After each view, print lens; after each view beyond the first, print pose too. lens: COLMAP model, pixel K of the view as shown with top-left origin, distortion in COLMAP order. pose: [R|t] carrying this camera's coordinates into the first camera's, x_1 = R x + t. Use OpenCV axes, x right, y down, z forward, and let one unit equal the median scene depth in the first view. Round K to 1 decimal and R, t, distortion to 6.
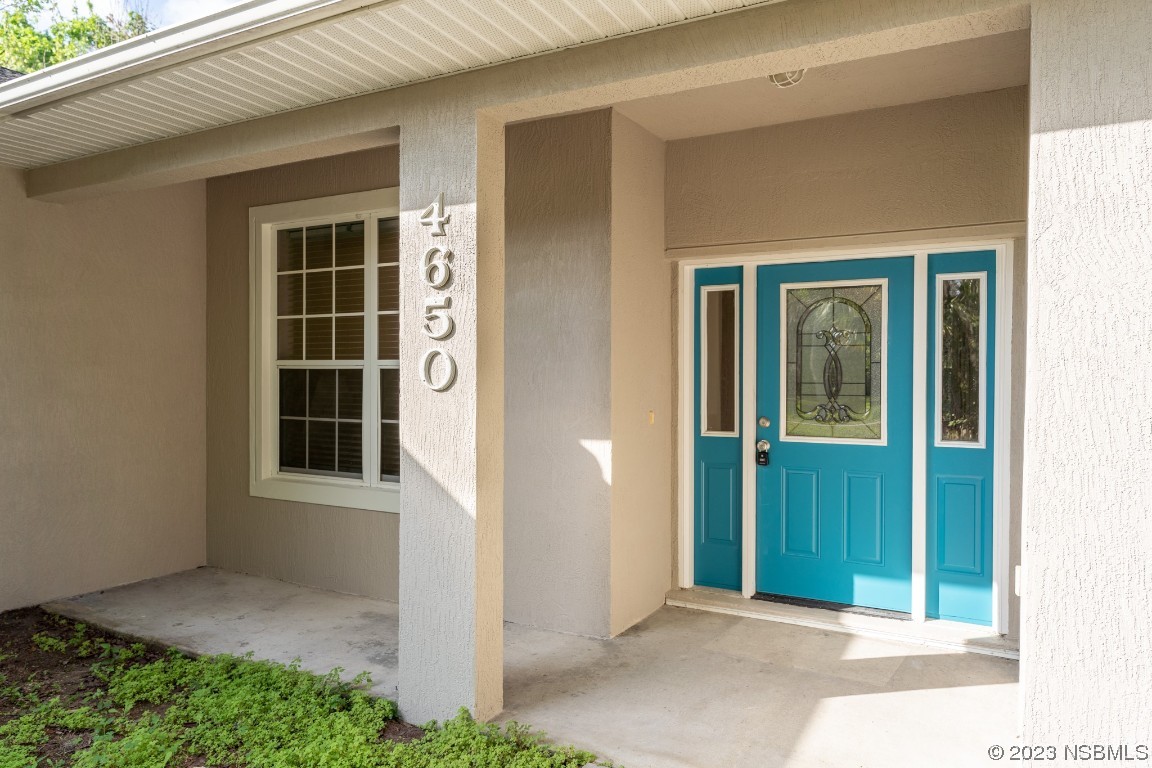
lens RADIAL K [[761.9, 0, 572.0], [0, 761.9, 372.2], [0, 0, 1]] dist [0.001000, 0.000376]
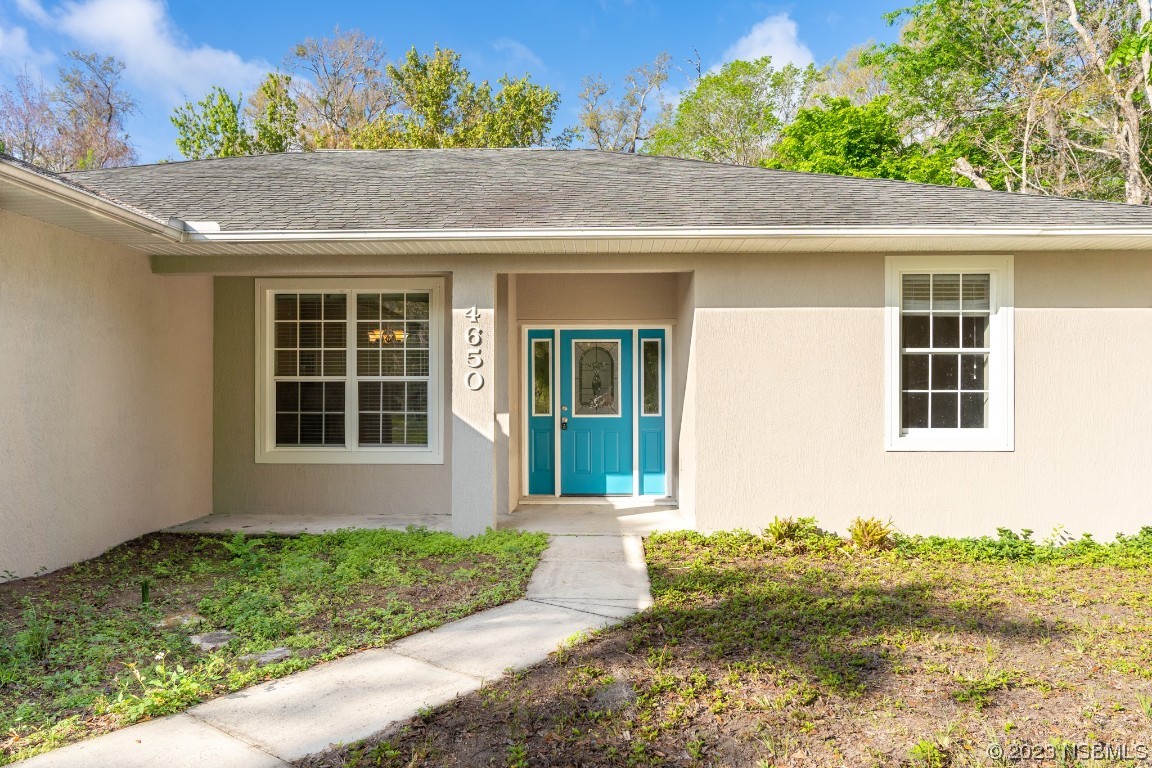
lens RADIAL K [[822.6, 0, 578.3], [0, 822.6, 387.7], [0, 0, 1]] dist [-0.007275, -0.003275]
pose [[0.879549, -0.002650, 0.475802, -0.747720], [0.004348, 0.999988, -0.002468, 0.017326], [-0.475789, 0.004240, 0.879549, -0.922971]]
